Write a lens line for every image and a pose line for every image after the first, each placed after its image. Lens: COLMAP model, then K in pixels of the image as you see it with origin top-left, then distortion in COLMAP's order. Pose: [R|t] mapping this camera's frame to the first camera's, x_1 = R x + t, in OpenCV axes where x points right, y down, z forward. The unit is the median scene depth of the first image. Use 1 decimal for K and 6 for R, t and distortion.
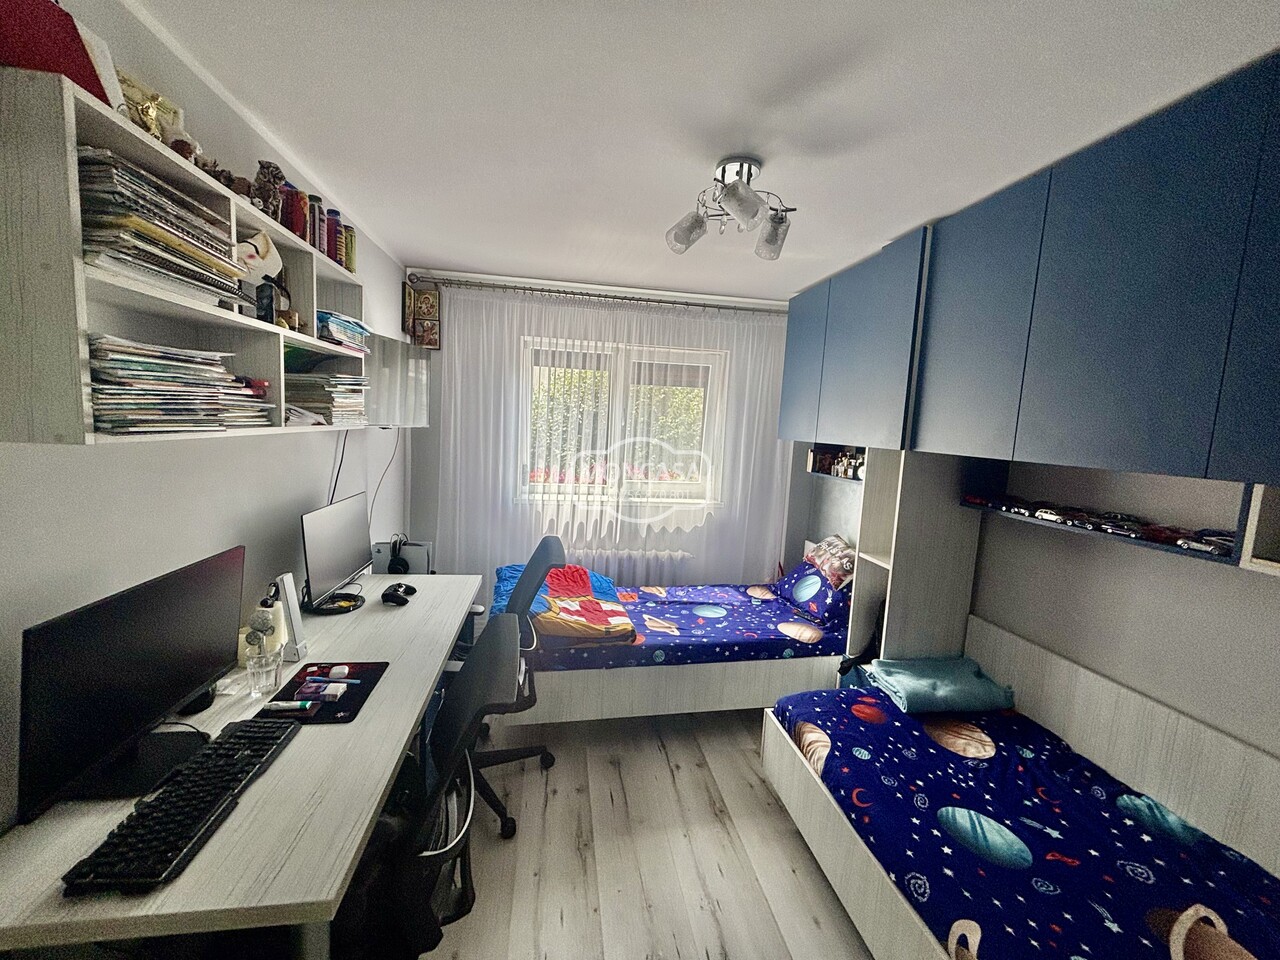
lens RADIAL K [[520.1, 0, 635.1], [0, 520.1, 476.1], [0, 0, 1]] dist [0.000797, 0.000836]
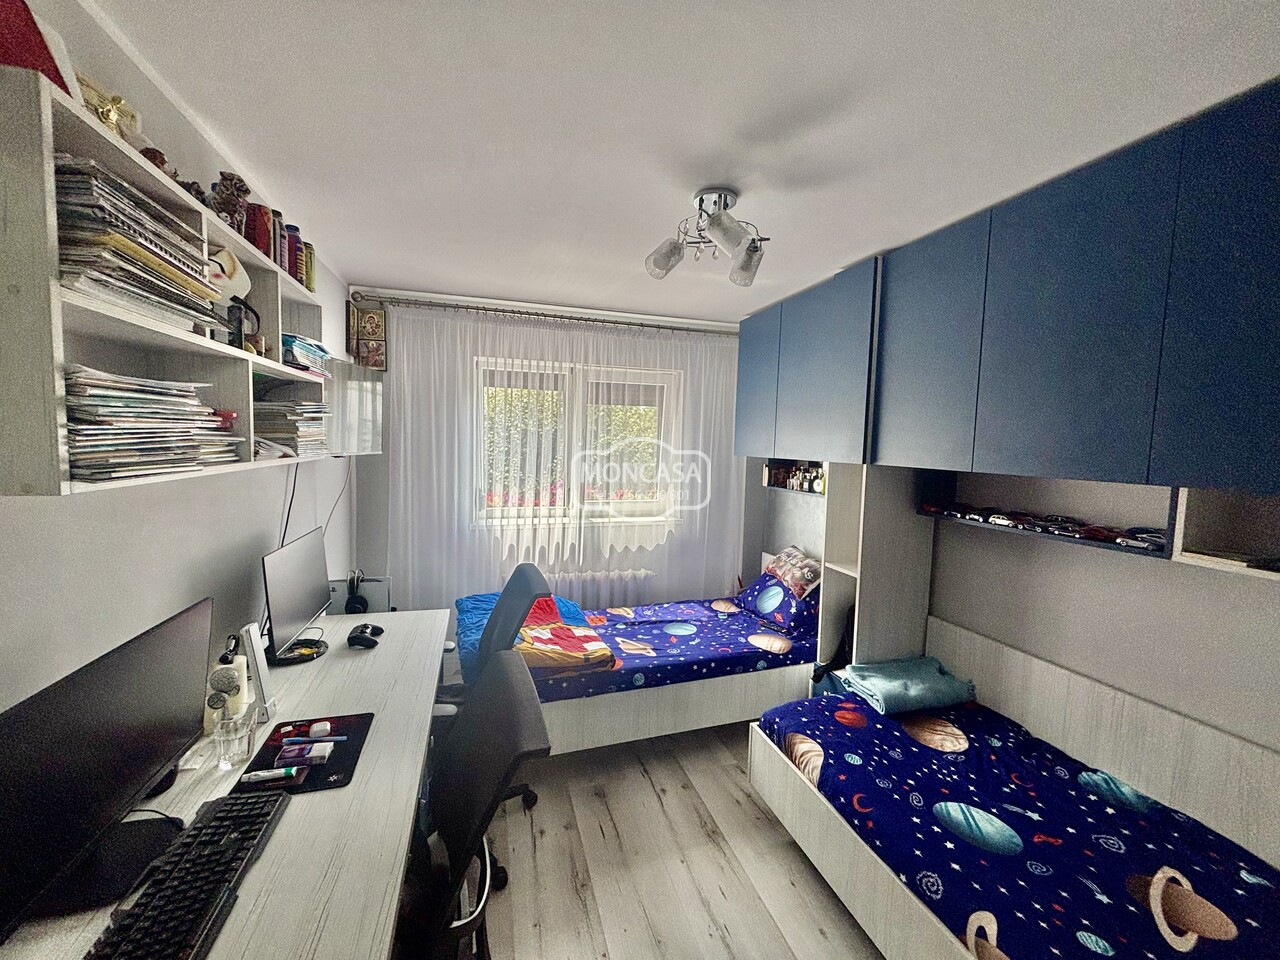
lens RADIAL K [[520.1, 0, 640.1], [0, 520.1, 476.7], [0, 0, 1]] dist [0.000797, 0.000836]
pose [[0.990531, -0.033102, 0.133241, -0.106688], [0.037172, 0.998912, -0.028170, -0.014878], [-0.132164, 0.032856, 0.990683, 0.012498]]
